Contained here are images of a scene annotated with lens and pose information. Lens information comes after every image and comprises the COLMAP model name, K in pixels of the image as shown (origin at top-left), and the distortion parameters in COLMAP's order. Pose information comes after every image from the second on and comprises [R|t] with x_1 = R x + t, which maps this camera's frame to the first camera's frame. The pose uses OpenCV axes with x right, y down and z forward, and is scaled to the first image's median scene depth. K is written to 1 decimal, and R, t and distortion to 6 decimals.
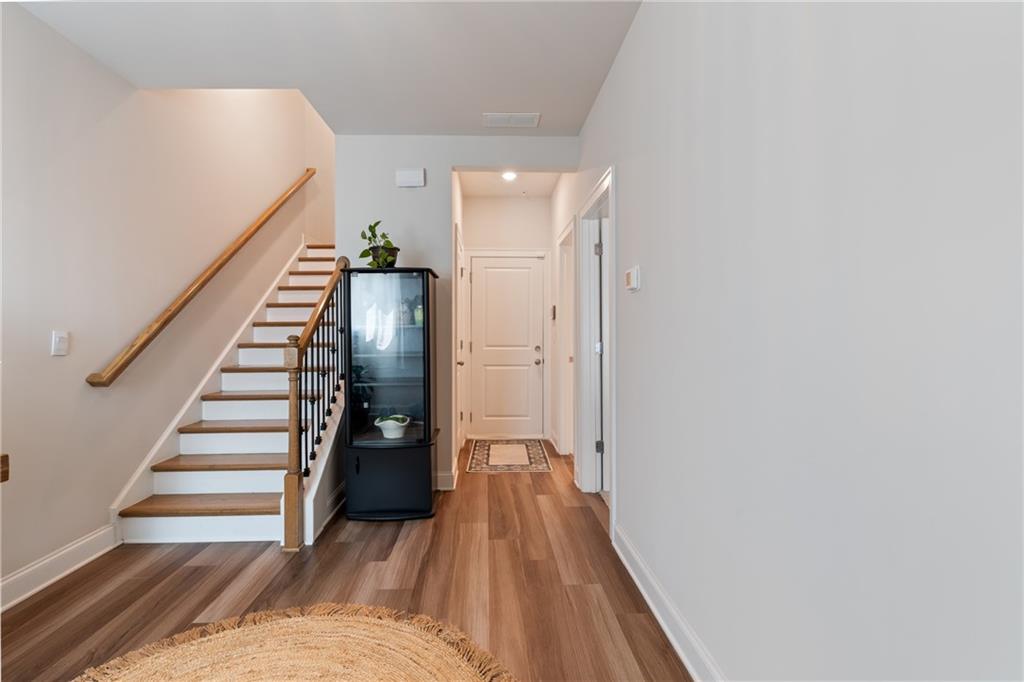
lens RADIAL K [[446.3, 0, 512.0], [0, 446.3, 341.0], [0, 0, 1]] dist [-0.002238, -0.000141]
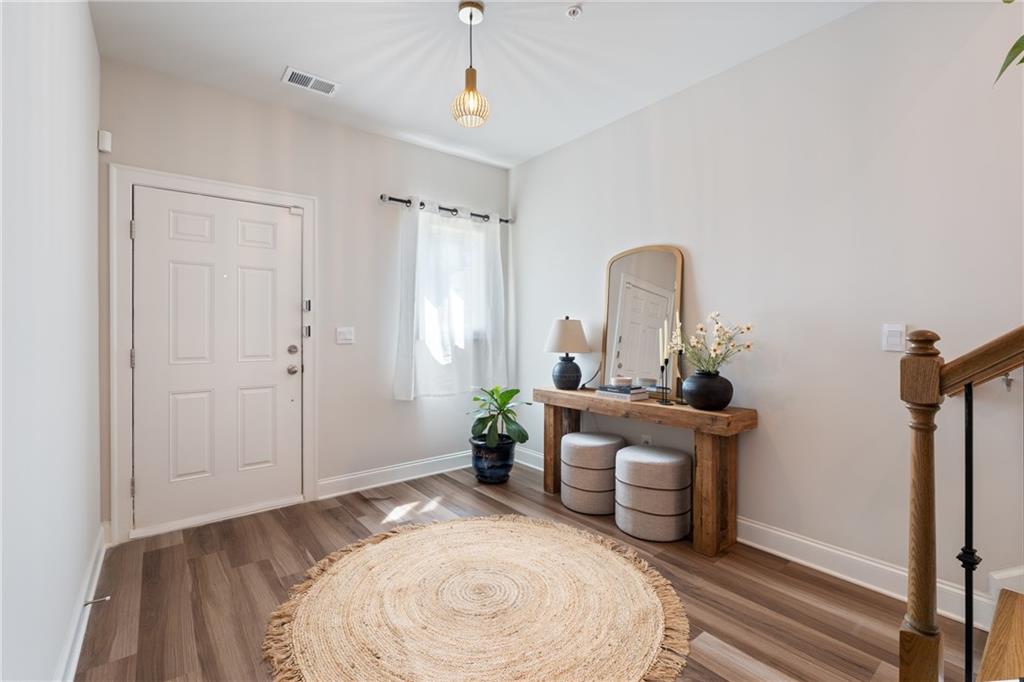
lens RADIAL K [[451.0, 0, 514.0], [0, 451.0, 329.4], [0, 0, 1]] dist [-0.003043, -0.000147]
pose [[-0.821259, 0.000165, -0.570556, 0.158041], [-0.004360, 0.999969, 0.006565, -0.016041], [0.570539, 0.007879, -0.821232, 1.497465]]
